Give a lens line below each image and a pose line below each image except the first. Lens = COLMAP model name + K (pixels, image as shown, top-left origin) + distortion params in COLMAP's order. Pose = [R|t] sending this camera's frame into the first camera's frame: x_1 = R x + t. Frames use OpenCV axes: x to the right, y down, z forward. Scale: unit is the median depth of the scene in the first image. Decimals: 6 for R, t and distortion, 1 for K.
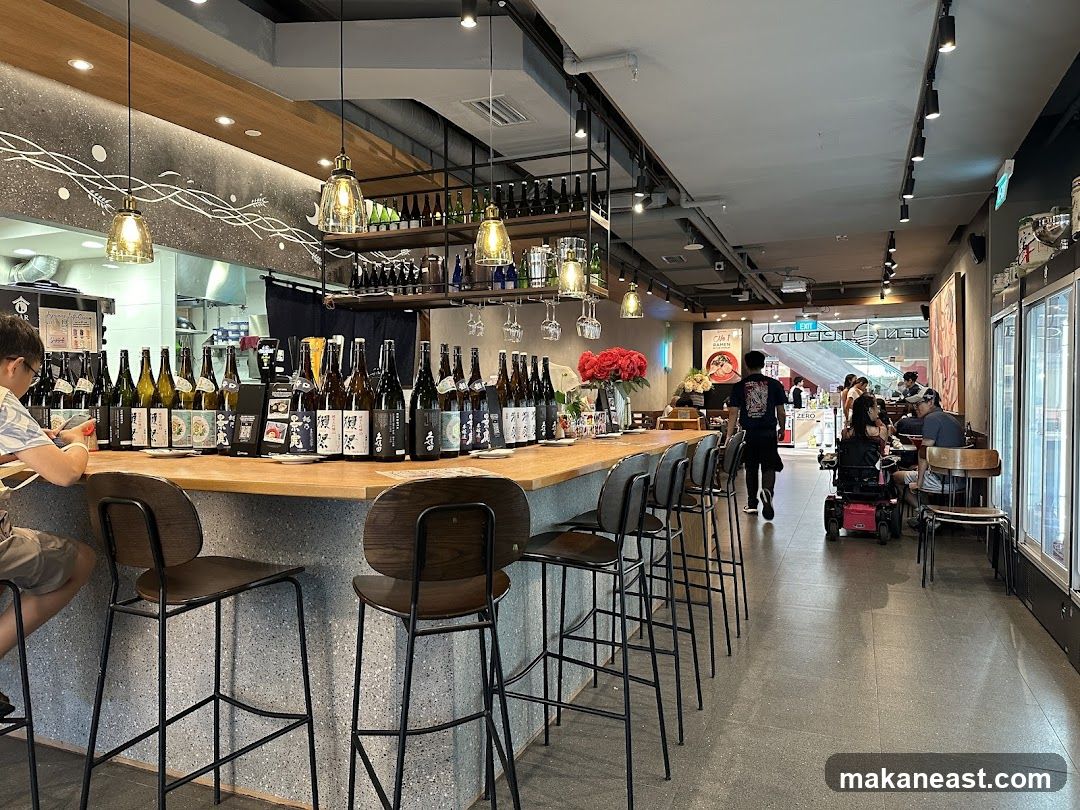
lens RADIAL K [[766.5, 0, 540.3], [0, 766.5, 405.7], [0, 0, 1]] dist [-0.025743, -0.004410]
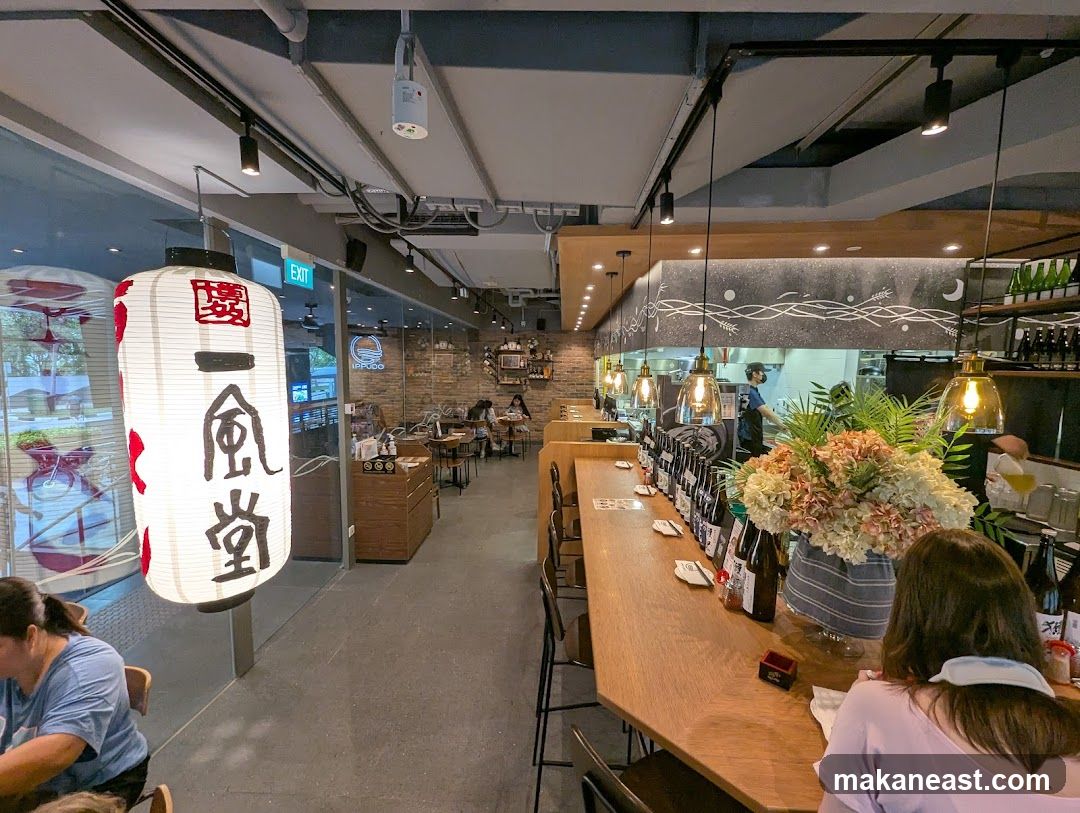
lens RADIAL K [[450.6, 0, 549.4], [0, 450.6, 415.4], [0, 0, 1]] dist [0.006364, -0.001722]
pose [[0.352280, 0.118321, -0.928385, 0.126995], [-0.027811, 0.992862, 0.115985, -0.149737], [0.935481, -0.015040, 0.353056, 0.268612]]
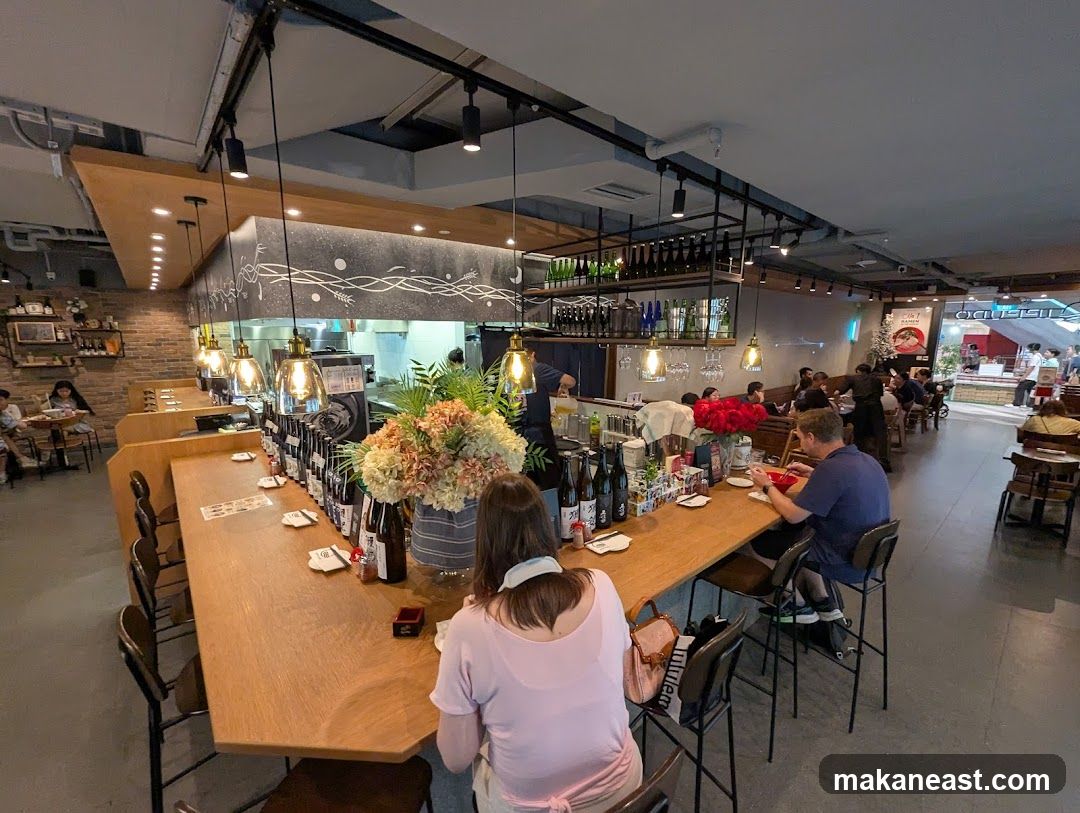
lens RADIAL K [[450.6, 0, 533.9], [0, 450.6, 419.4], [0, 0, 1]] dist [0.006364, -0.001722]
pose [[0.889297, 0.090269, -0.448334, 0.137953], [-0.008065, 0.983270, 0.181977, -0.158720], [0.457260, -0.158216, 0.875146, 0.282694]]
